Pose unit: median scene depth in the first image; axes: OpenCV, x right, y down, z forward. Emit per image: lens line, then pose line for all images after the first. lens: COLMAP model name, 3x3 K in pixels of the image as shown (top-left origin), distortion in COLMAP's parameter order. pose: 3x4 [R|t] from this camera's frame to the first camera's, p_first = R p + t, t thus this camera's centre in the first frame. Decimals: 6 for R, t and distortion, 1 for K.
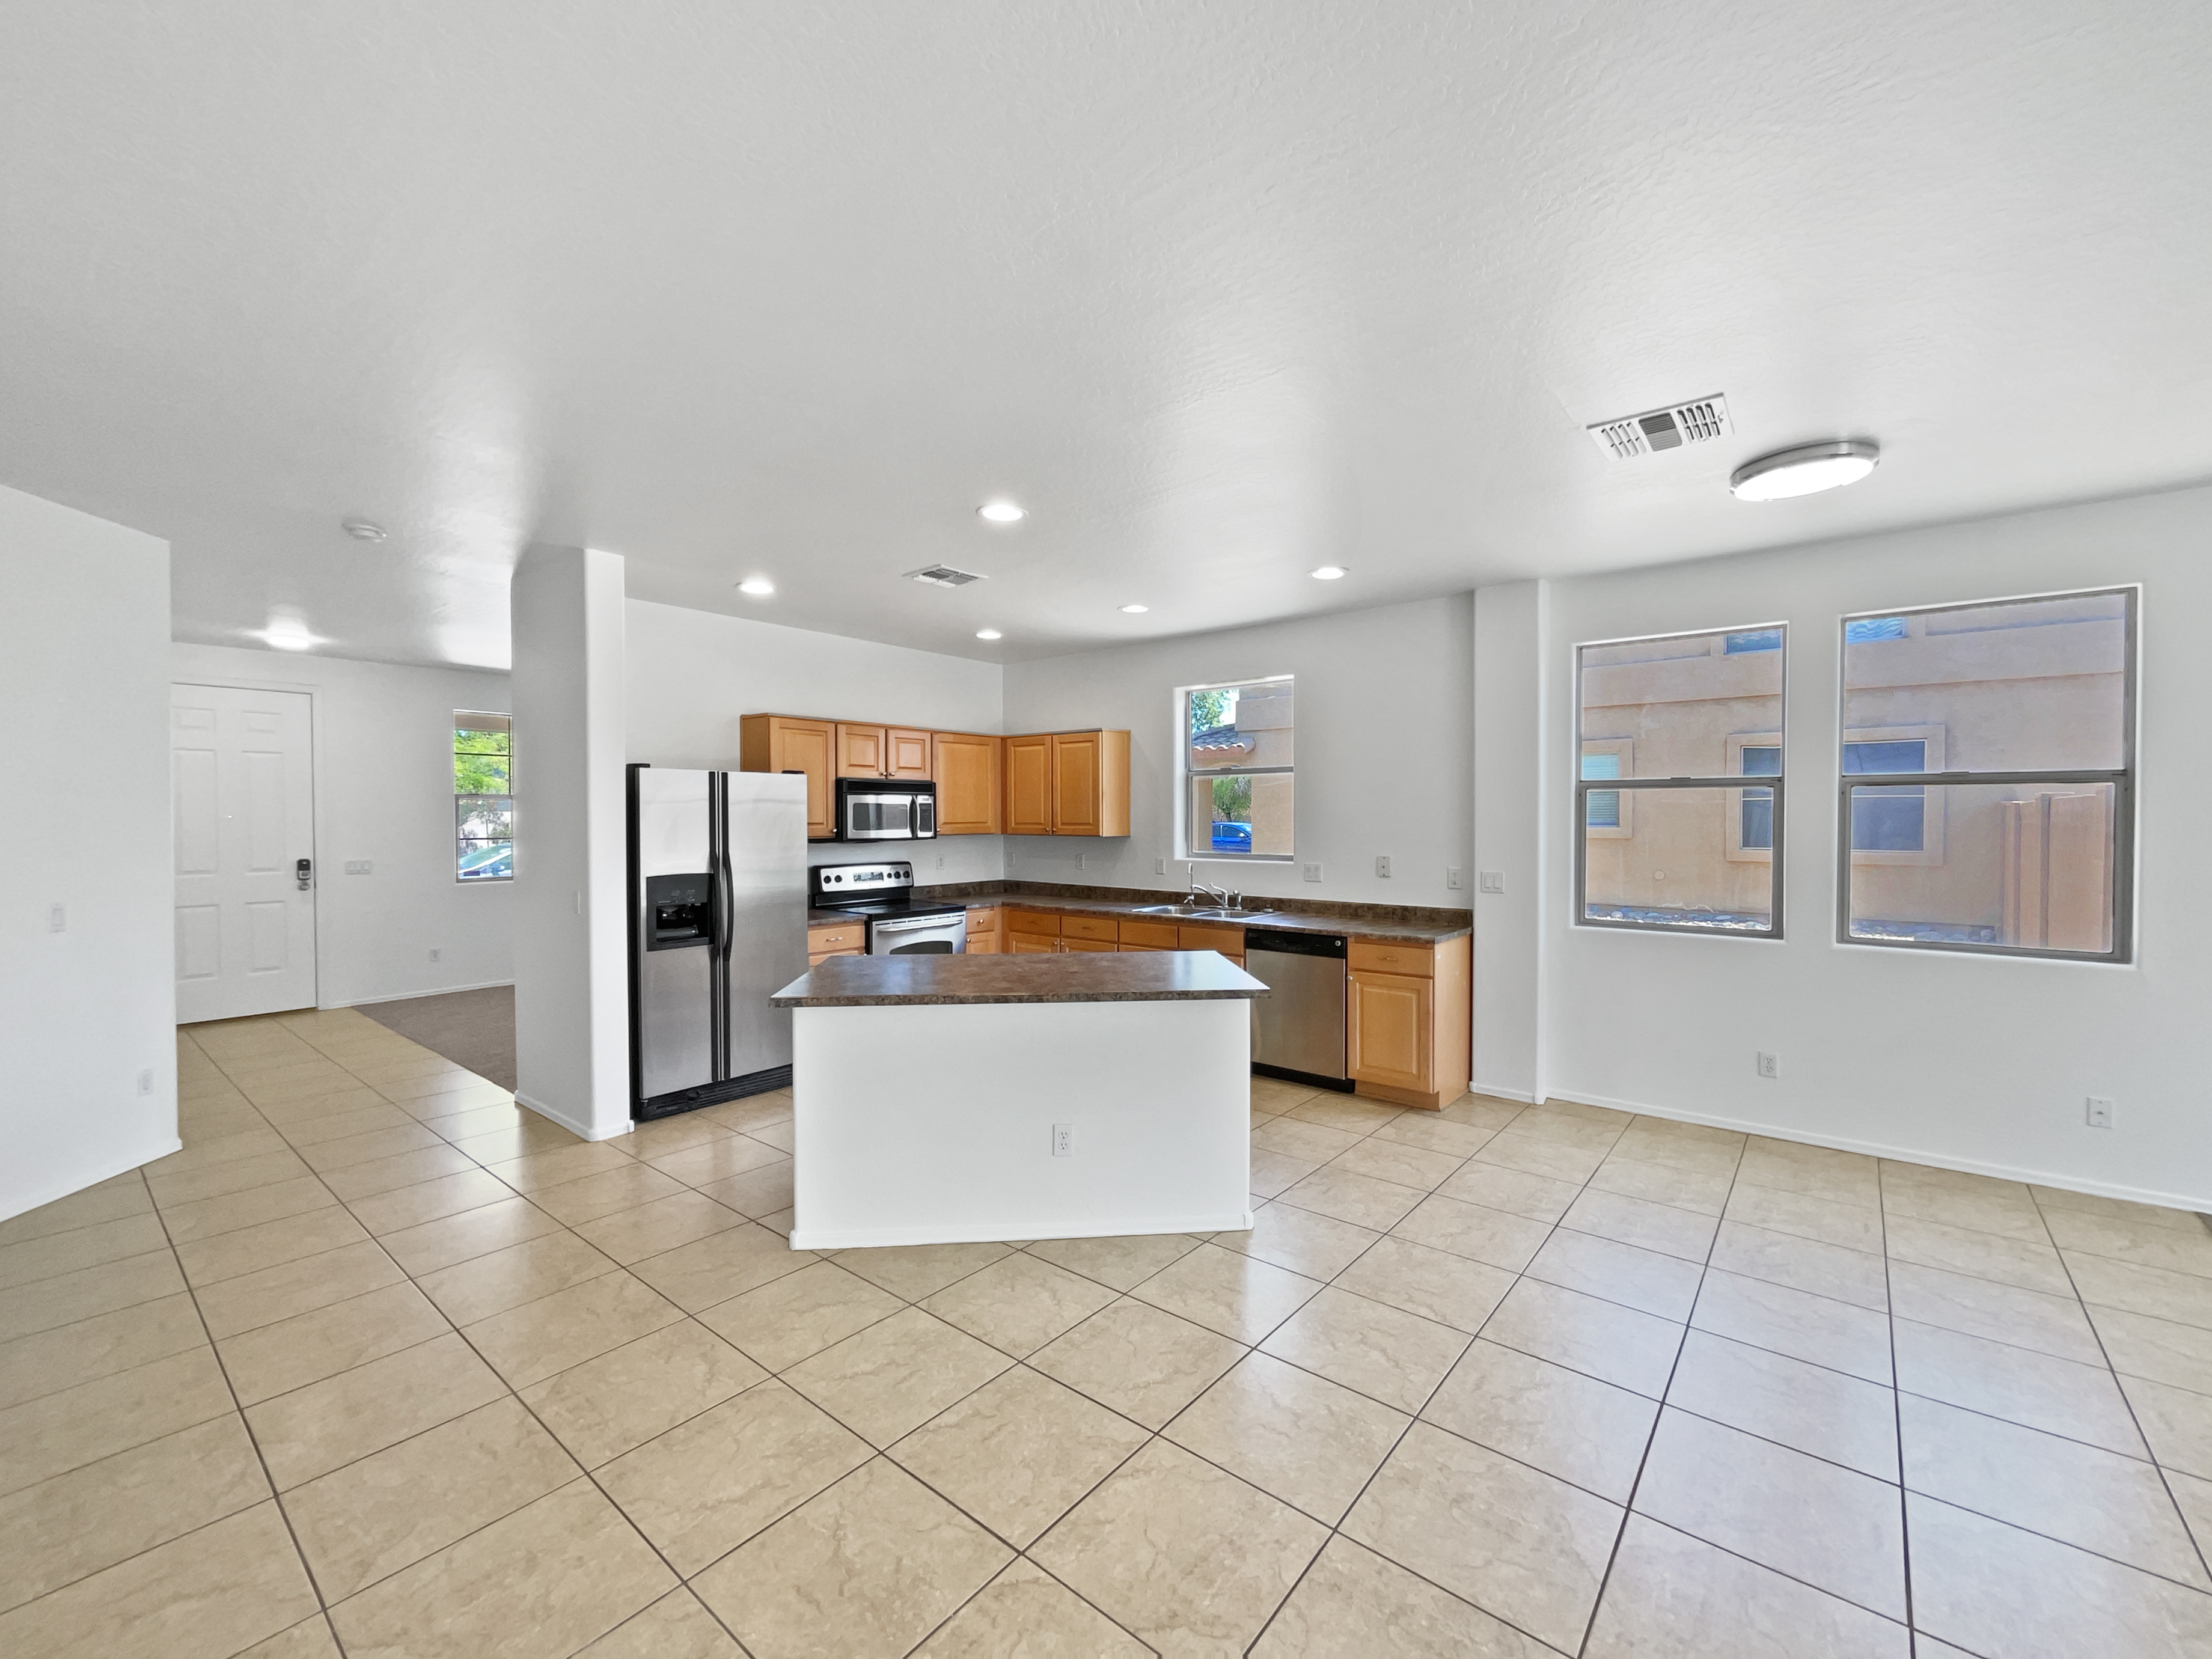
lens RADIAL K [[900.9, 0, 1117.3], [0, 900.9, 816.6], [0, 0, 1]] dist [0.000857, -0.000894]
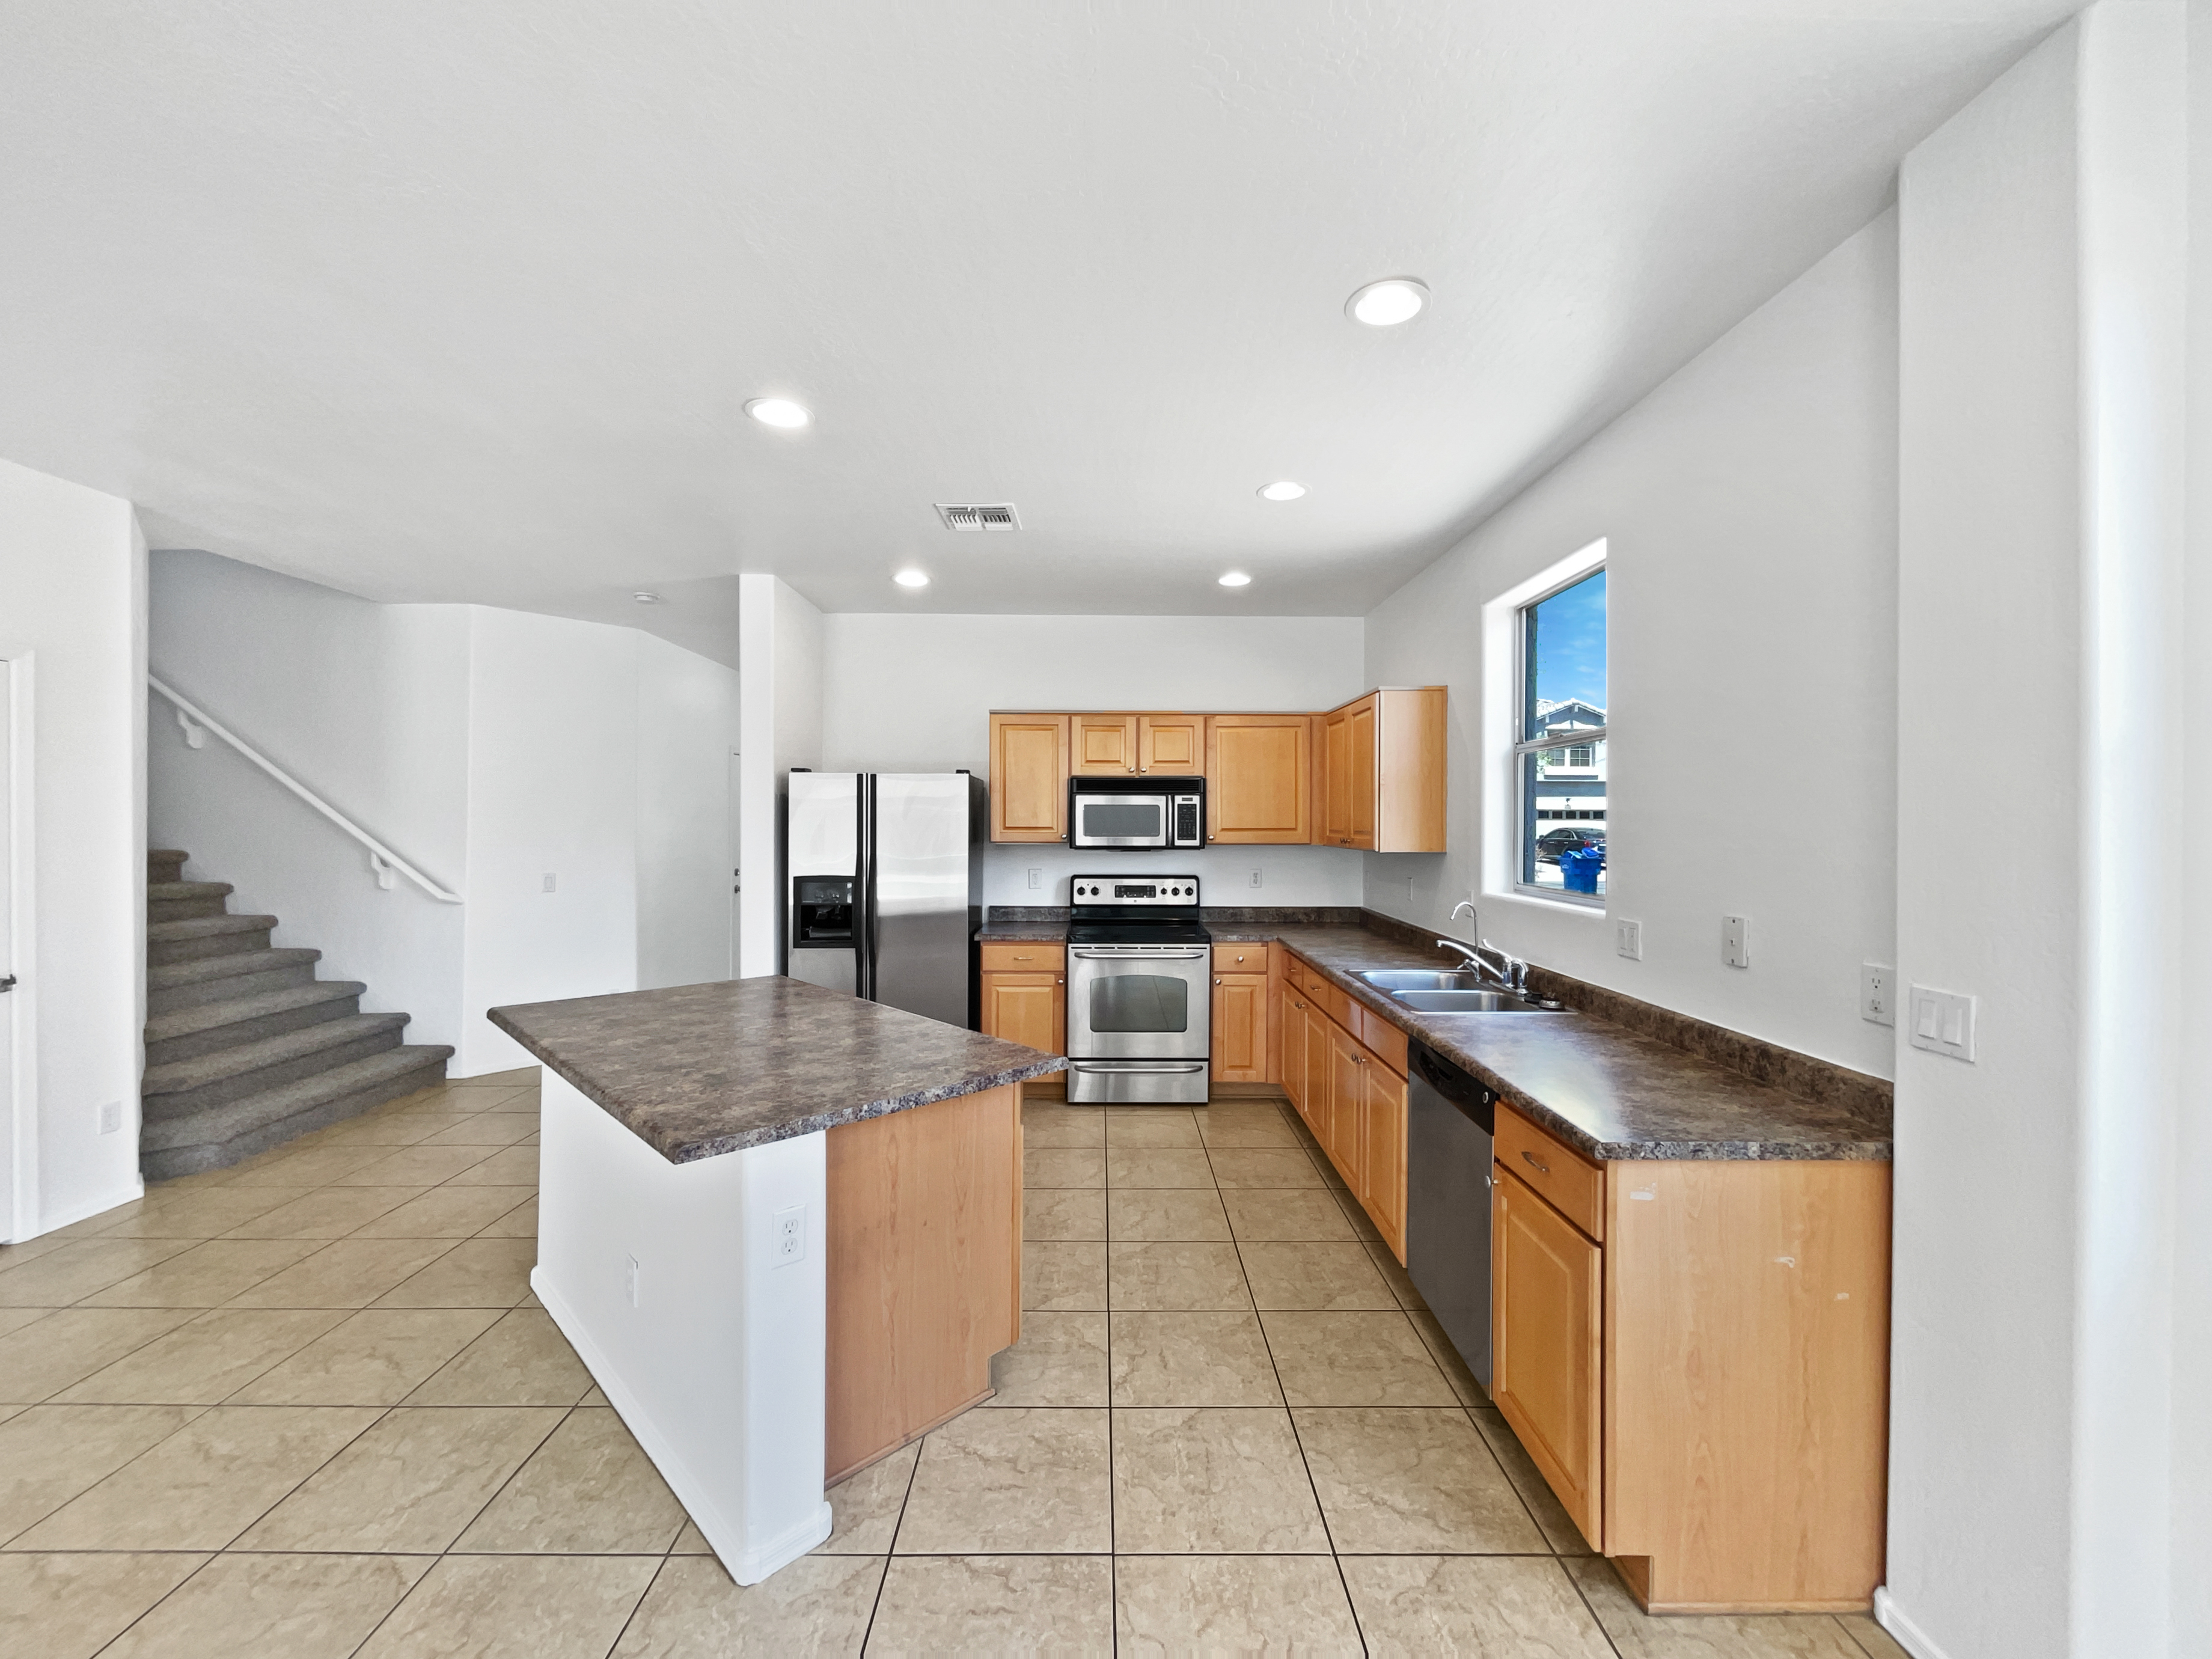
lens RADIAL K [[900.9, 0, 1106.9], [0, 900.9, 824.8], [0, 0, 1]] dist [0.000857, -0.000894]
pose [[0.639880, 0.005646, -0.768454, 0.389962], [-0.004878, 0.999983, 0.003285, 0.001122], [0.768460, 0.001647, 0.639896, 0.460182]]
